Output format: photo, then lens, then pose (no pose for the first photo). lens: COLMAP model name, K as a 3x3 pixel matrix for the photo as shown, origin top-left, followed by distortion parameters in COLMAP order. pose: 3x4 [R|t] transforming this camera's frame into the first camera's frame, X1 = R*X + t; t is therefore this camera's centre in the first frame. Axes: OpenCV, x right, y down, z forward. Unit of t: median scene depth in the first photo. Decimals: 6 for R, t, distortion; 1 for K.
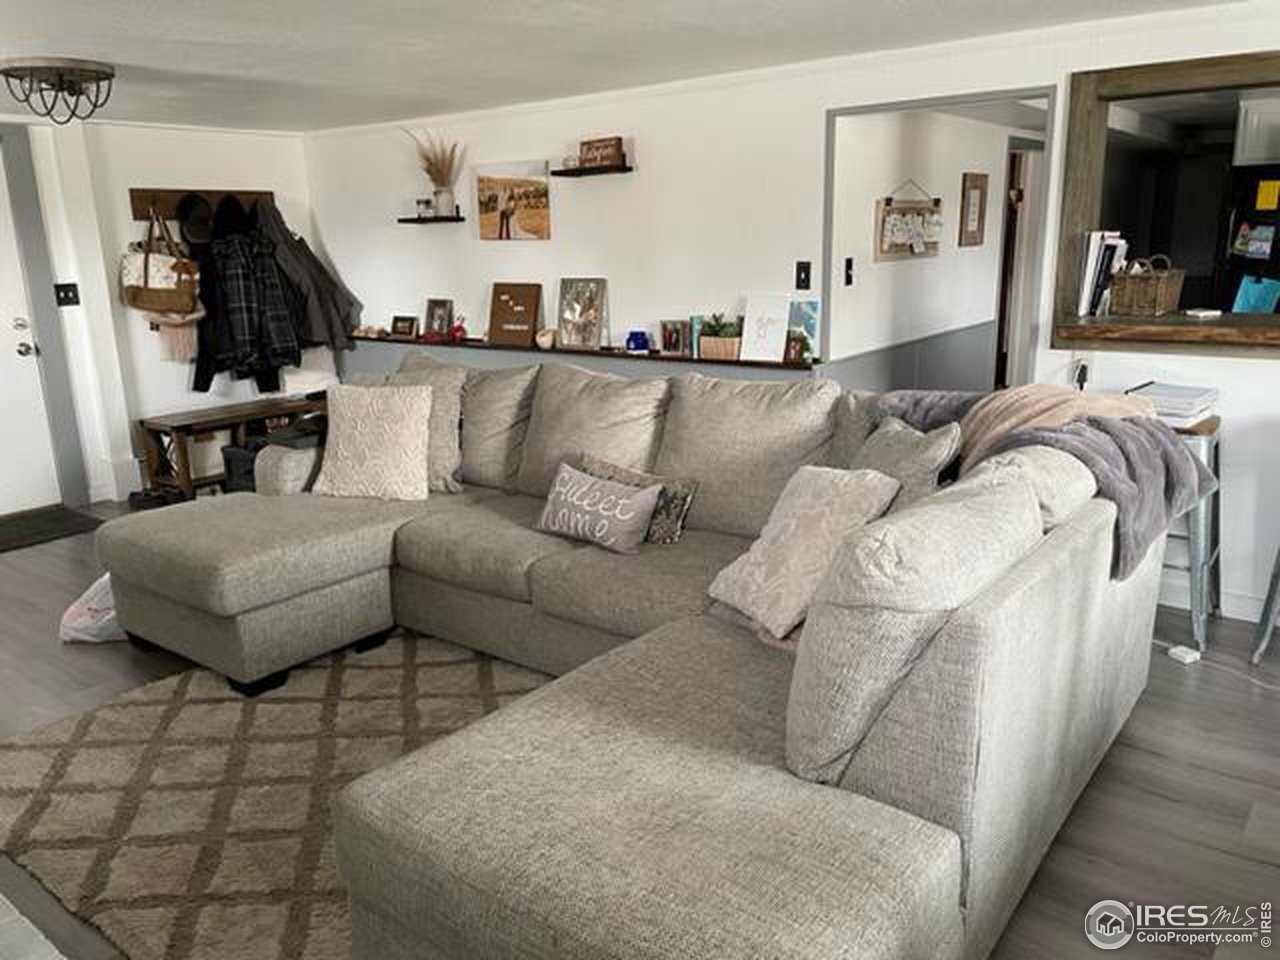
lens RADIAL K [[973.9, 0, 639.4], [0, 973.9, 478.0], [0, 0, 1]] dist [0.050046, -0.048500]
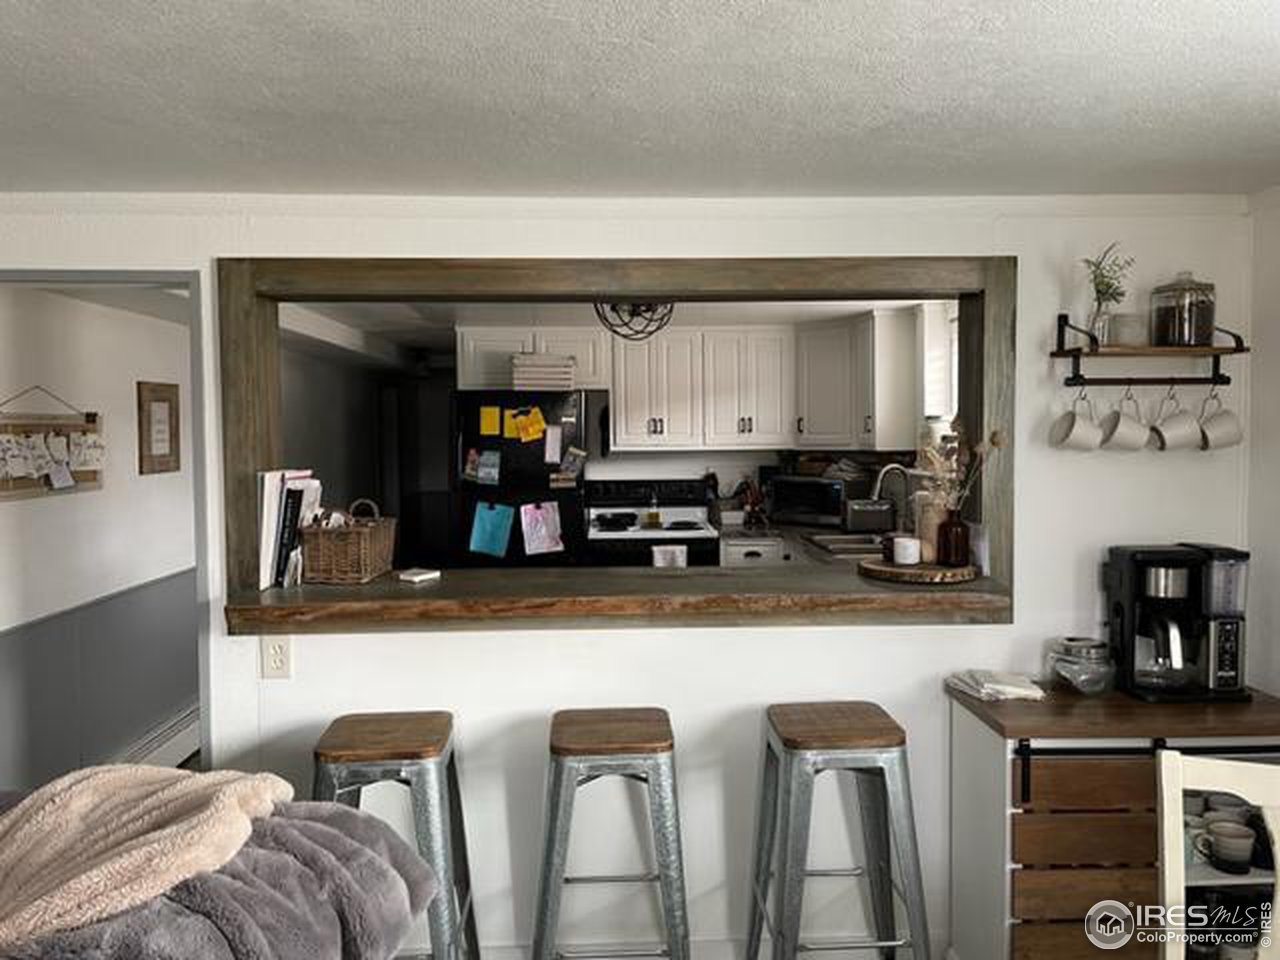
lens RADIAL K [[973.9, 0, 641.9], [0, 973.9, 471.2], [0, 0, 1]] dist [0.050046, -0.048500]
pose [[0.771401, -0.006957, 0.636311, 0.144155], [0.139888, 0.977334, -0.158901, -0.065988], [-0.620783, 0.211589, 0.754890, 0.195191]]
